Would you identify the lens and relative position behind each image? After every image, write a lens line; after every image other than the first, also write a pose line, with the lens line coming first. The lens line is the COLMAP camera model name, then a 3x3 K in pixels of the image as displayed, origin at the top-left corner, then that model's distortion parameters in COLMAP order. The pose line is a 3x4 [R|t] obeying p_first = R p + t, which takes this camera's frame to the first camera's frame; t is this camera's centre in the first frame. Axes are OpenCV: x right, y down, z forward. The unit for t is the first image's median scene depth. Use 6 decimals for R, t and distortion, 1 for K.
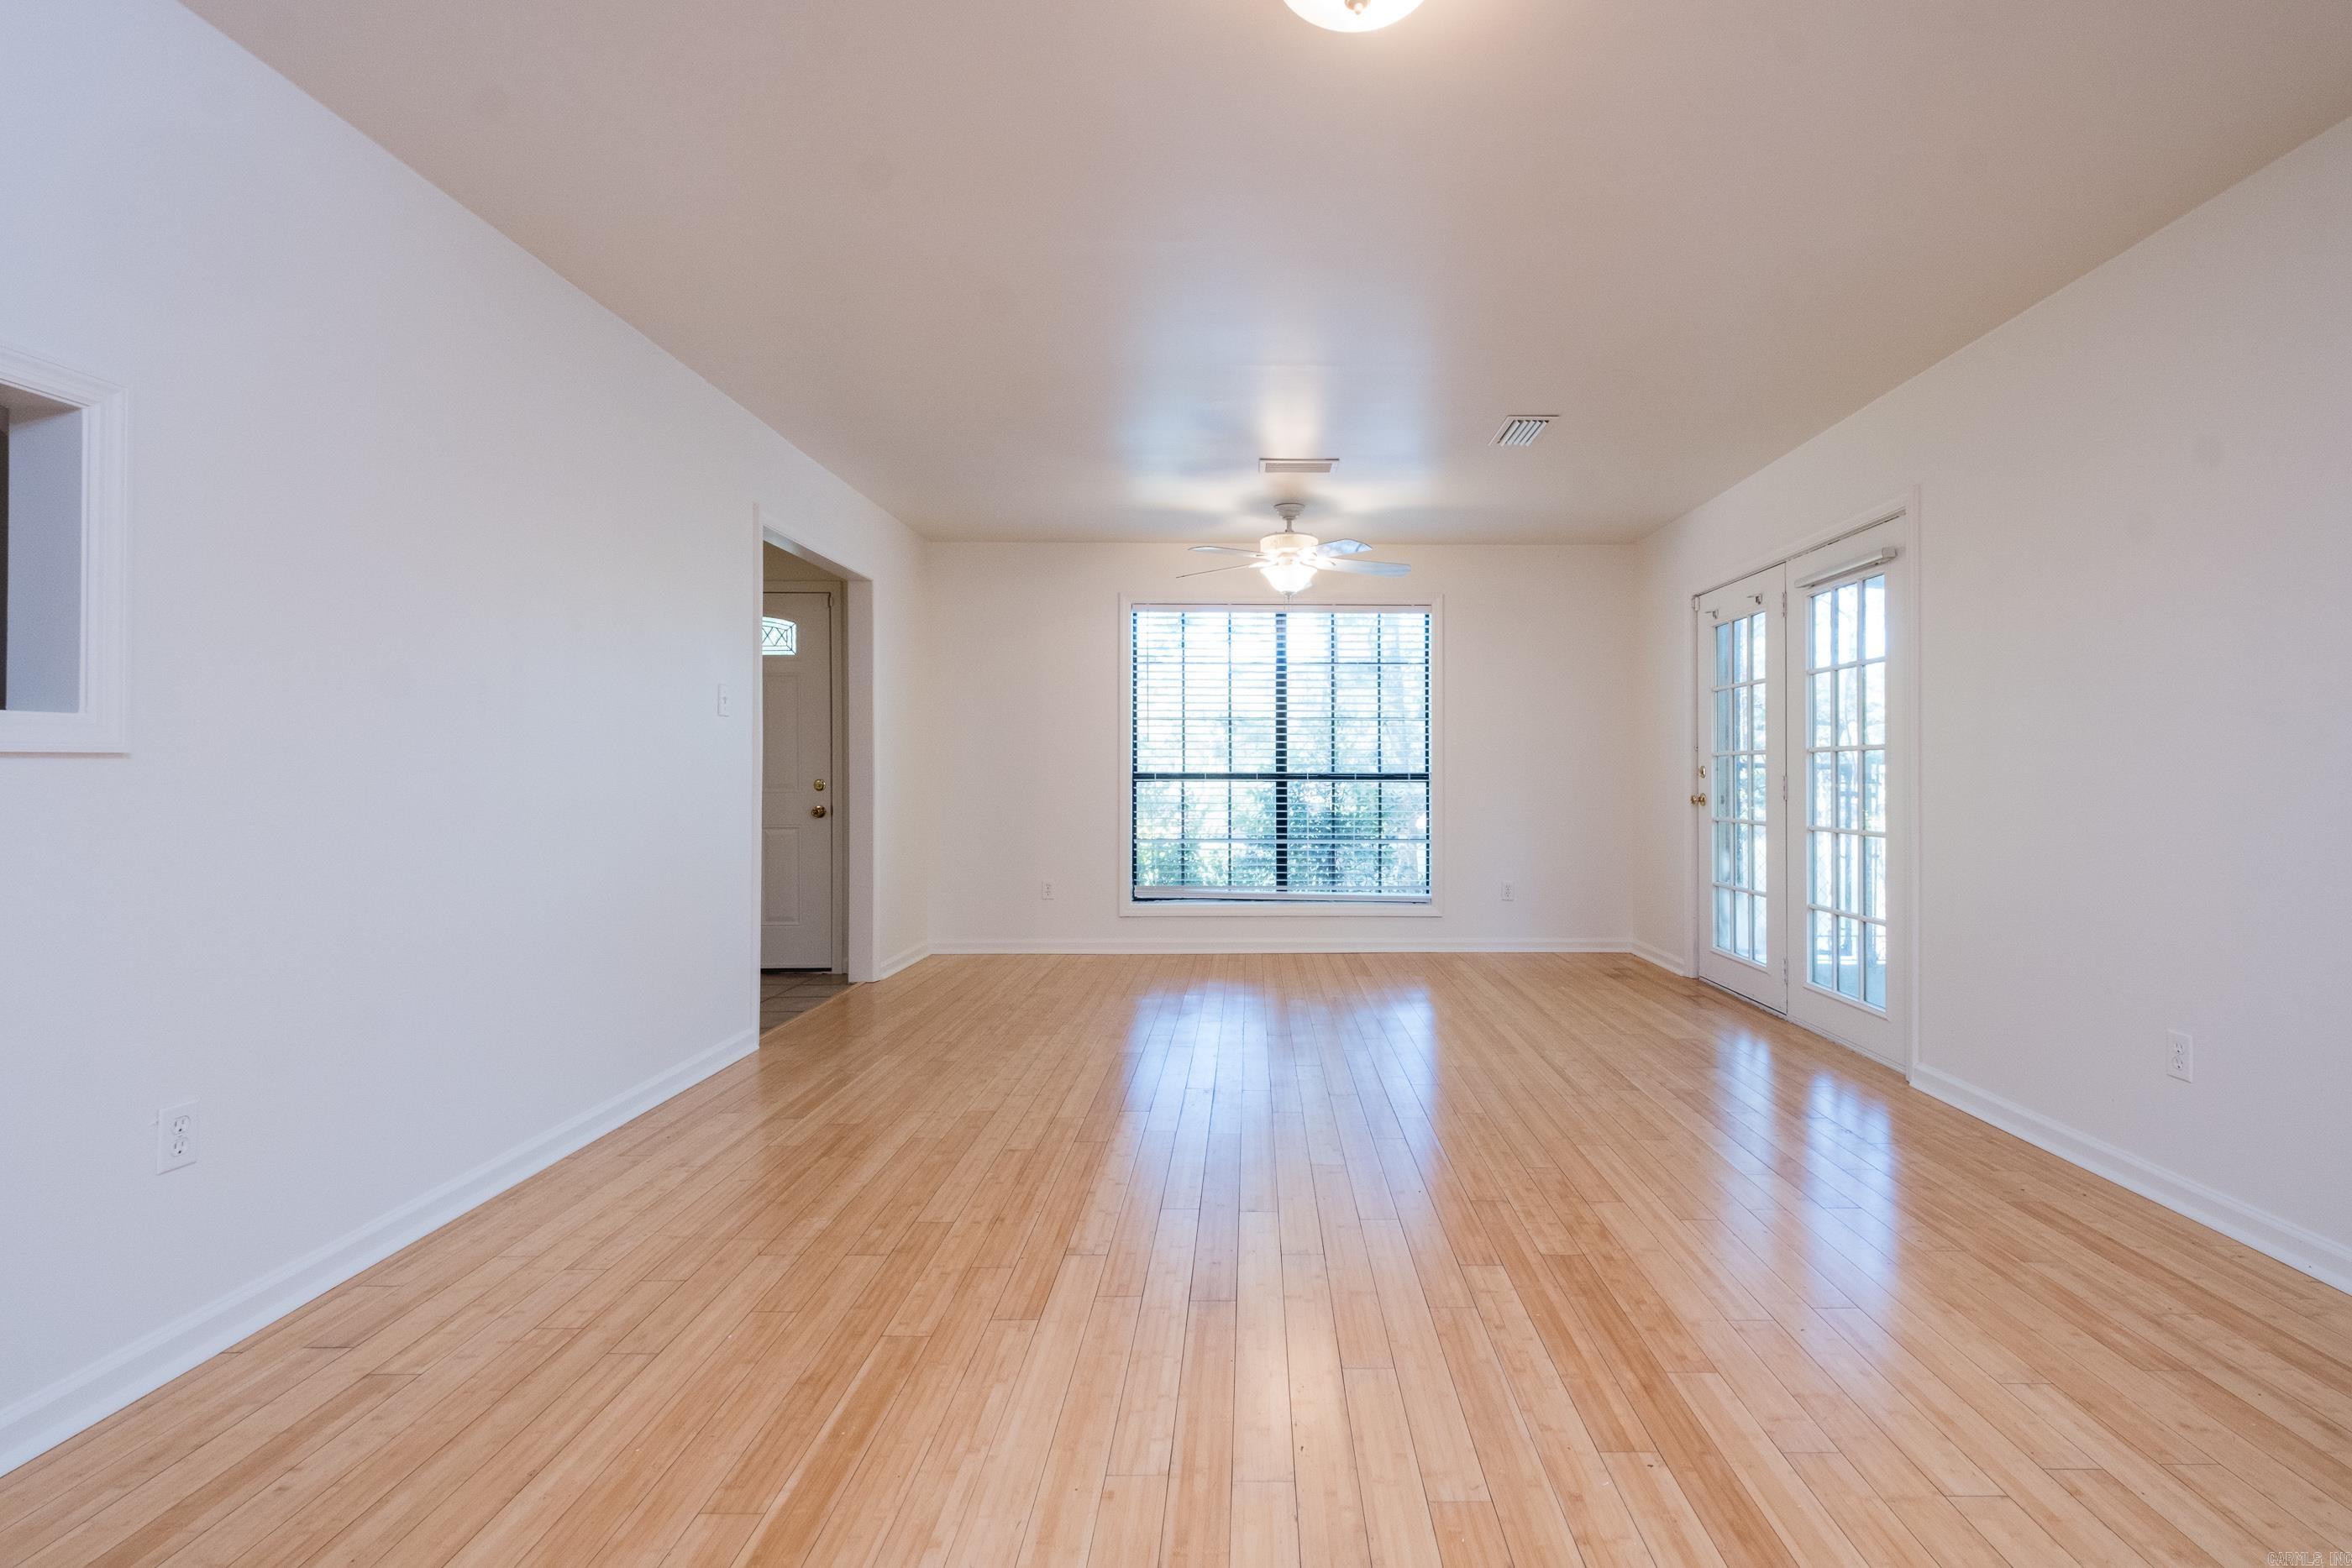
lens RADIAL K [[1033.7, 0, 1254.7], [0, 1033.7, 787.8], [0, 0, 1]] dist [0.005128, -0.003987]
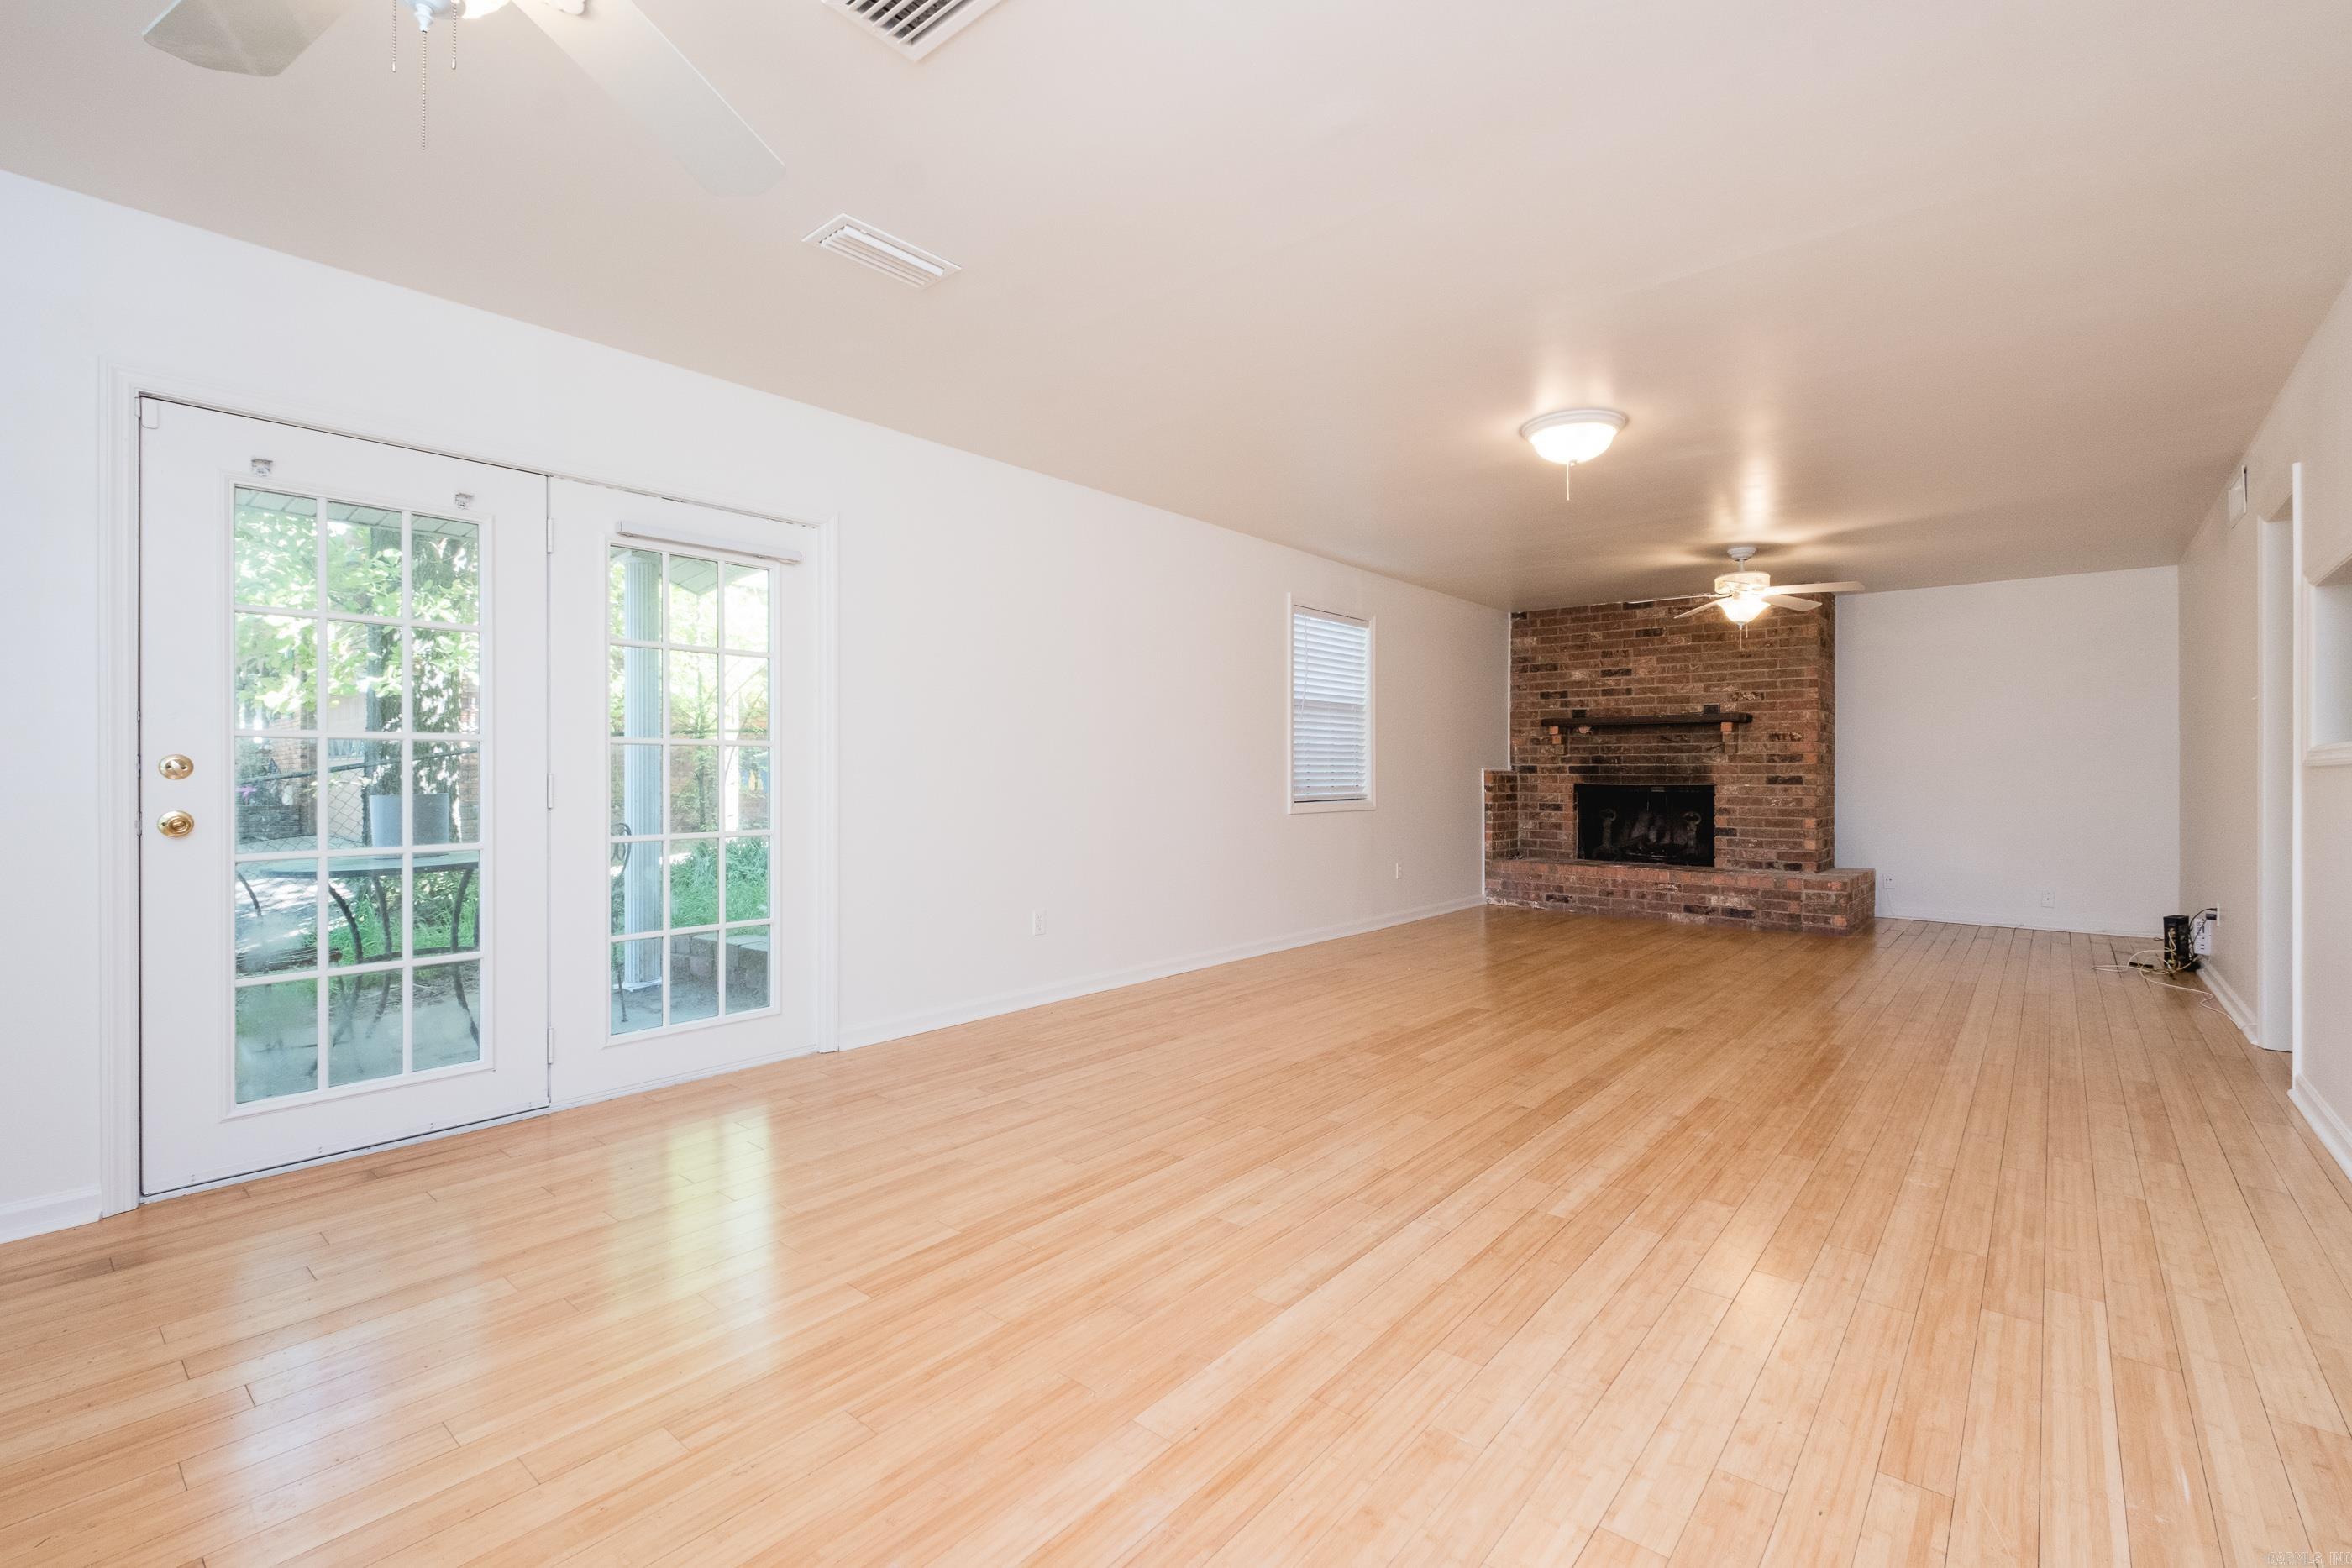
lens RADIAL K [[1033.7, 0, 1188.6], [0, 1033.7, 767.6], [0, 0, 1]] dist [0.005128, -0.003987]
pose [[-0.760426, -0.001804, 0.649423, -0.435774], [0.006521, 0.999925, 0.010414, -0.030815], [-0.649392, 0.012154, -0.760356, 1.867395]]
